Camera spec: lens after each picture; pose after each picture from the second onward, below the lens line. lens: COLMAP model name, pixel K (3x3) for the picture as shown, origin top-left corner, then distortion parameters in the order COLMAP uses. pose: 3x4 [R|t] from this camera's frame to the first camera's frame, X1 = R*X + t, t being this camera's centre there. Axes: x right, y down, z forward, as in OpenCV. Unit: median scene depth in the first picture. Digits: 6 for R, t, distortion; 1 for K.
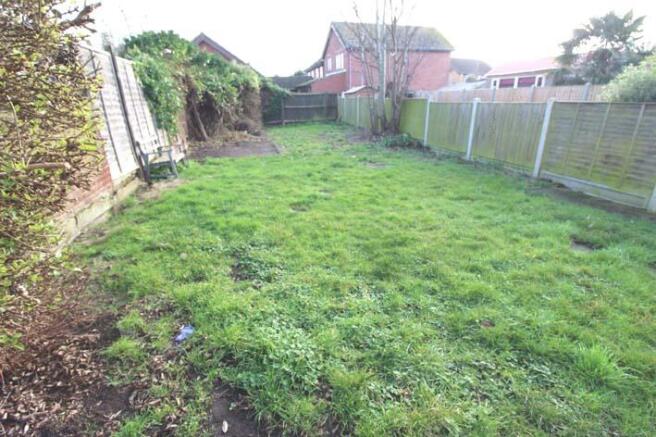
lens RADIAL K [[315.2, 0, 328.0], [0, 315.2, 218.5], [0, 0, 1]] dist [-0.024566, -0.000450]
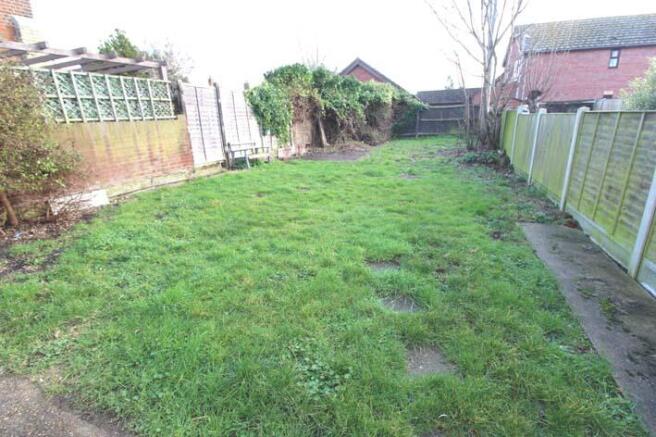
lens RADIAL K [[305.1, 0, 328.0], [0, 305.1, 218.5], [0, 0, 1]] dist [0.000013, 0.000034]
pose [[0.801089, 0.182318, -0.570102, 0.399241], [-0.198116, 0.979558, 0.034876, -0.015741], [0.564806, 0.085008, 0.820833, 0.037520]]
